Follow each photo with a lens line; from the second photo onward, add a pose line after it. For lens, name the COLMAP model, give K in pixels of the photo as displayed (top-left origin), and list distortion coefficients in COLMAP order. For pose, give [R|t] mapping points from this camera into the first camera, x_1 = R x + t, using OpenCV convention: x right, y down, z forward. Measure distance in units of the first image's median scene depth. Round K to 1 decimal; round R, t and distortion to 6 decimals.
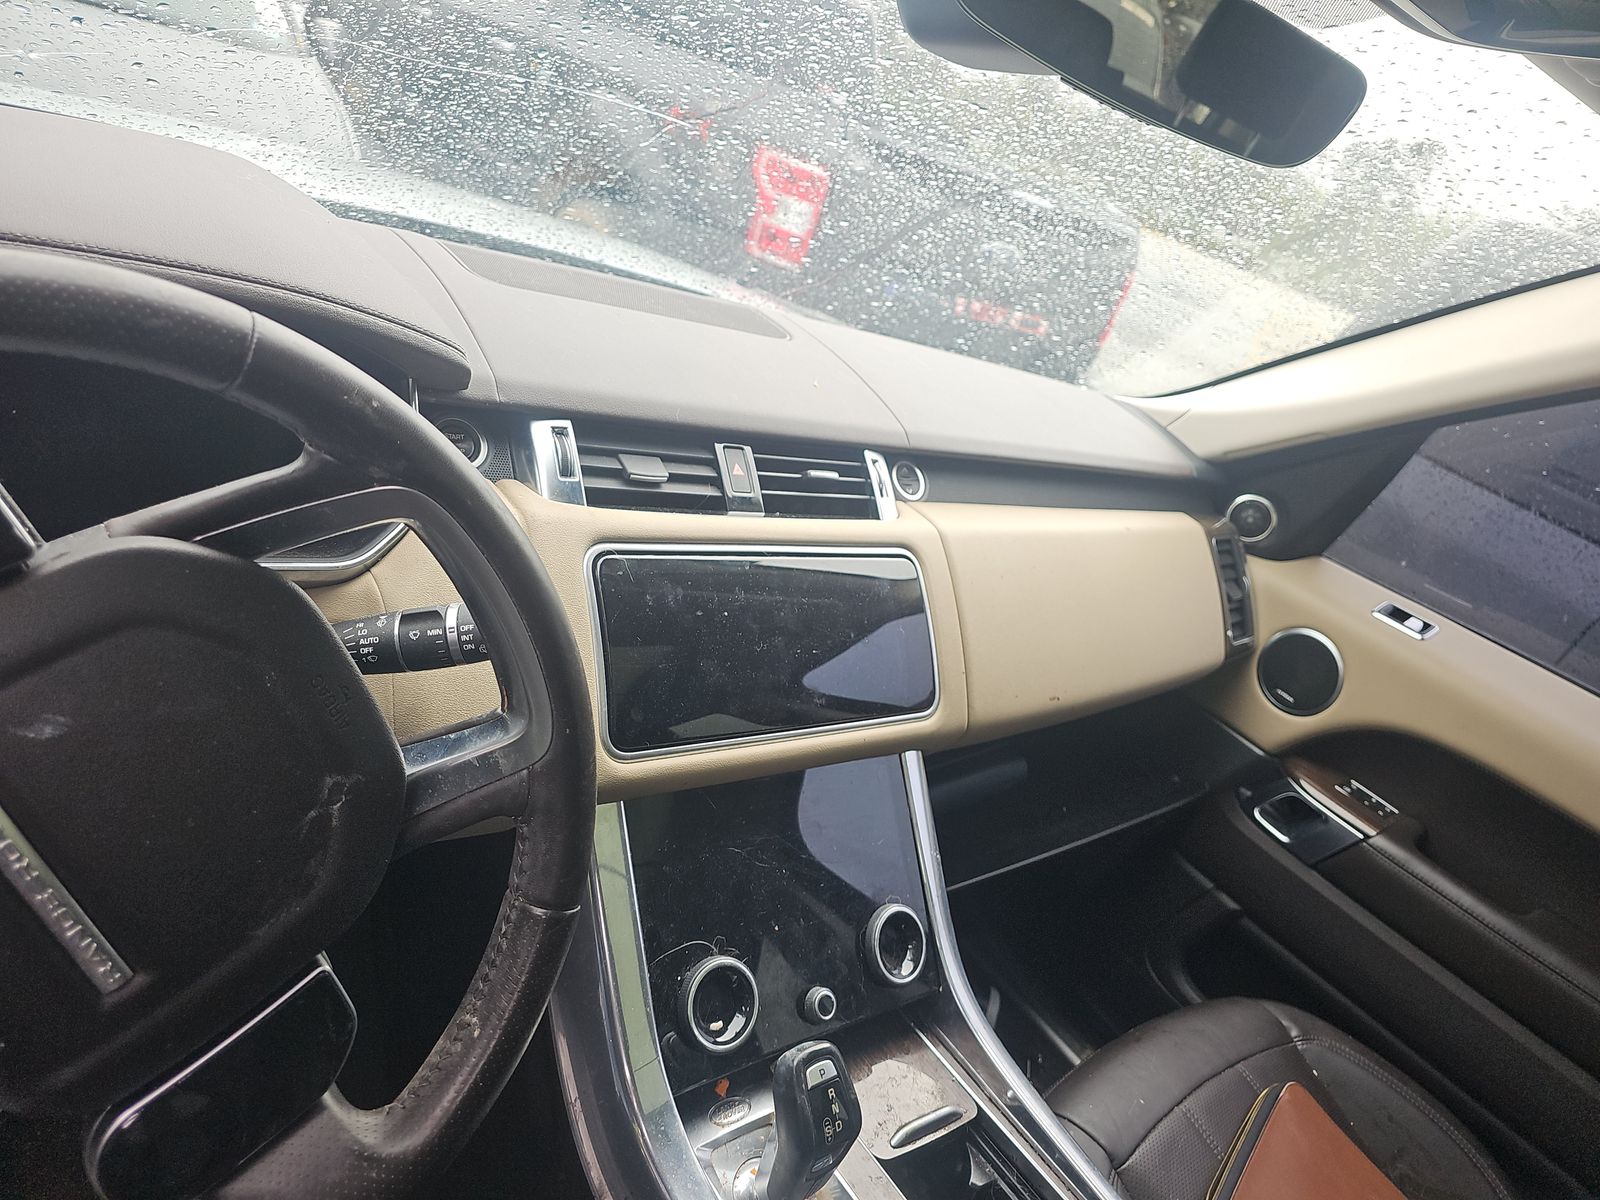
lens RADIAL K [[1073.3, 0, 814.1], [0, 1073.3, 612.3], [0, 0, 1]] dist [0.054418, -0.056896]
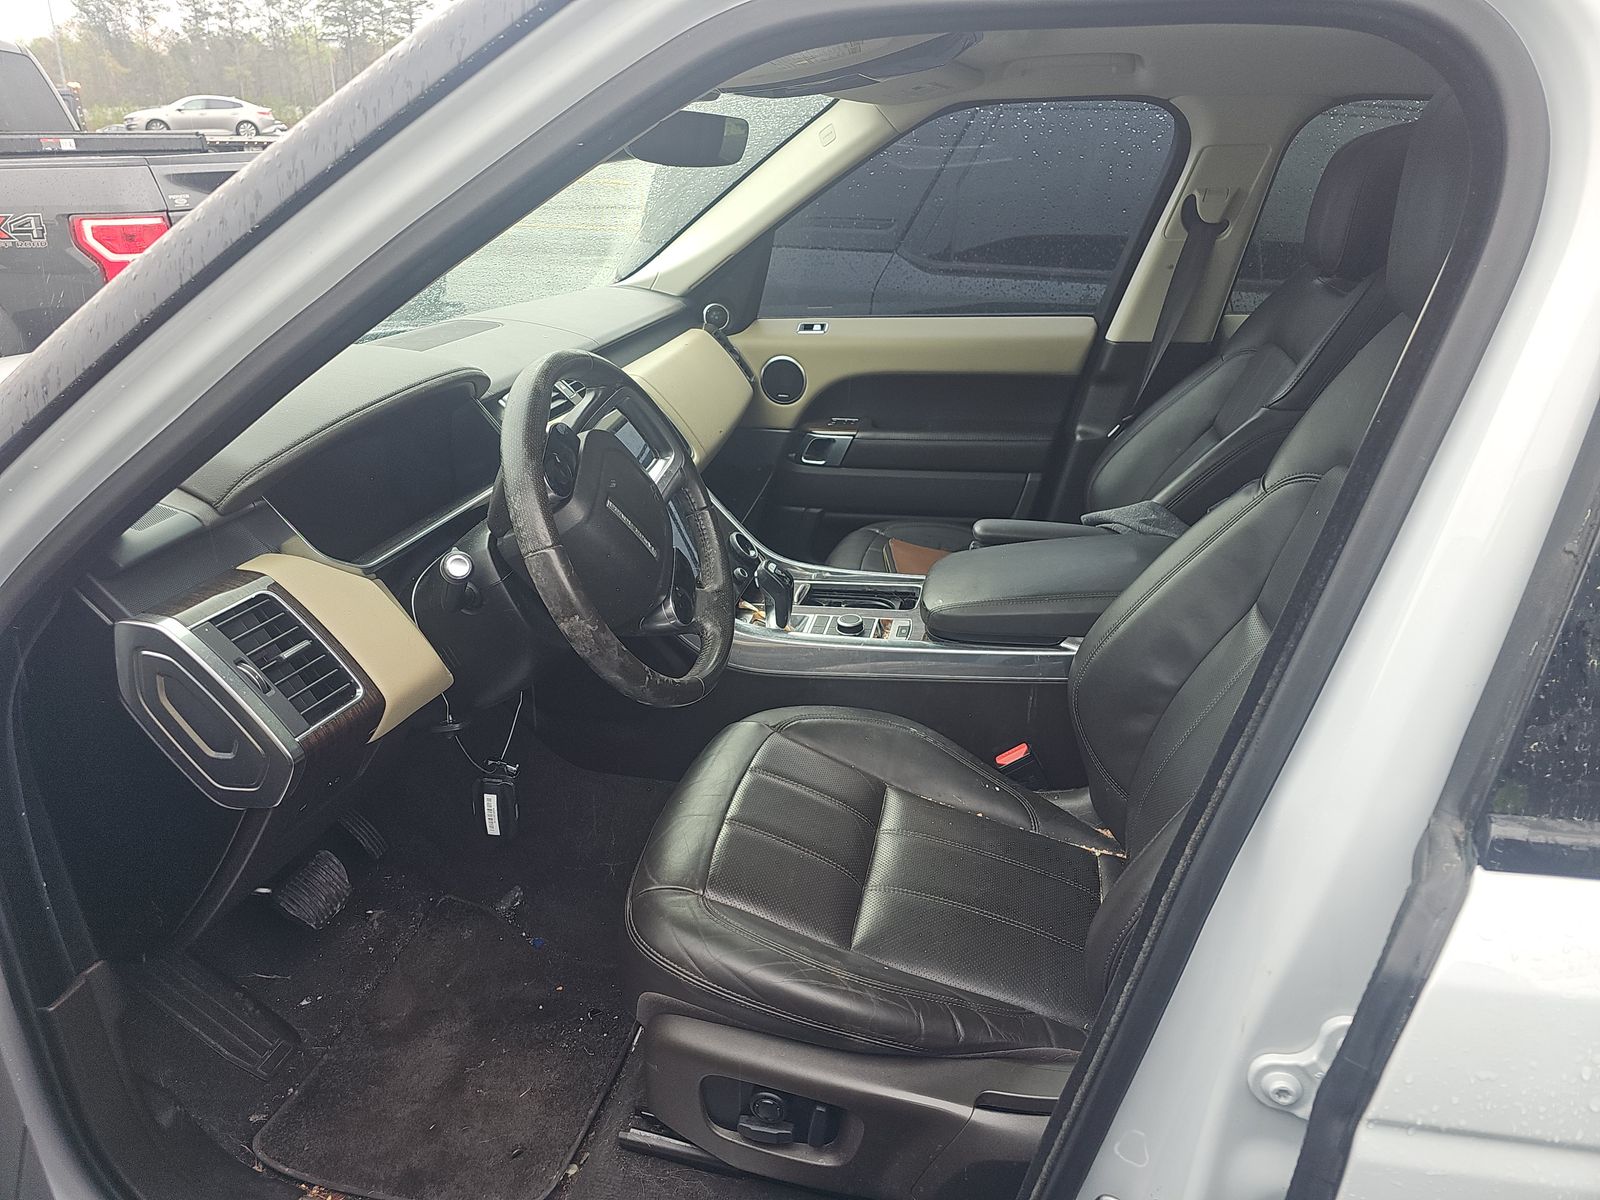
lens RADIAL K [[1073.3, 0, 814.1], [0, 1073.3, 612.3], [0, 0, 1]] dist [0.054418, -0.056896]
pose [[0.705630, -0.547106, 0.450291, -0.563507], [0.502789, 0.834377, 0.225875, -0.002024], [-0.499290, 0.067017, 0.863839, -0.592277]]
